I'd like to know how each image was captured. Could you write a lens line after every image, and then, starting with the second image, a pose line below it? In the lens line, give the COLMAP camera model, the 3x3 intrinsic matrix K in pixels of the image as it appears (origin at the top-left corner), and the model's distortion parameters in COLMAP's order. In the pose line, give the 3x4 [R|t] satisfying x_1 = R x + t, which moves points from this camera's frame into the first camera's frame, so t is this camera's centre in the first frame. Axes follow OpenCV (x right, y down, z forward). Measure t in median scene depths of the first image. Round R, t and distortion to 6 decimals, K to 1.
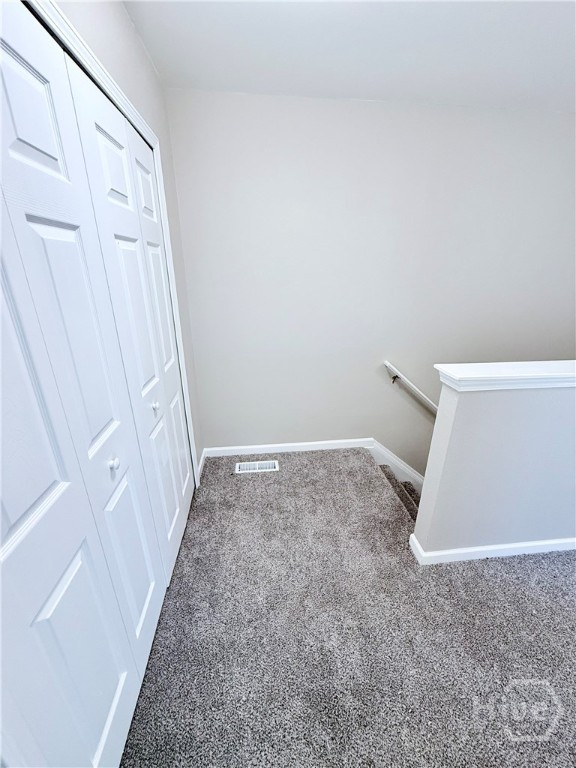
lens RADIAL K [[309.2, 0, 289.0], [0, 309.2, 379.2], [0, 0, 1]] dist [0.000740, 0.000108]
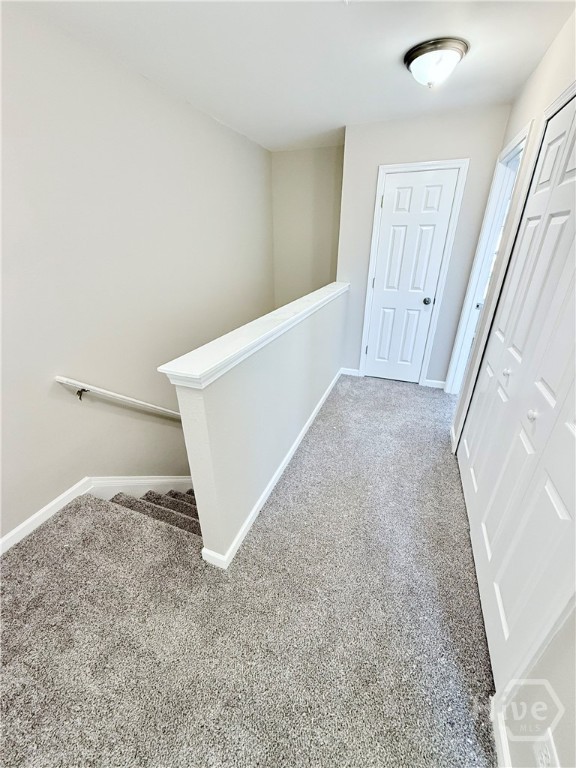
lens RADIAL K [[309.2, 0, 289.0], [0, 309.2, 379.2], [0, 0, 1]] dist [0.000740, 0.000108]
pose [[0.465079, -0.379851, 0.799634, -0.013840], [0.310600, 0.915861, 0.254413, -0.098967], [-0.828993, 0.130044, 0.543930, 0.246107]]
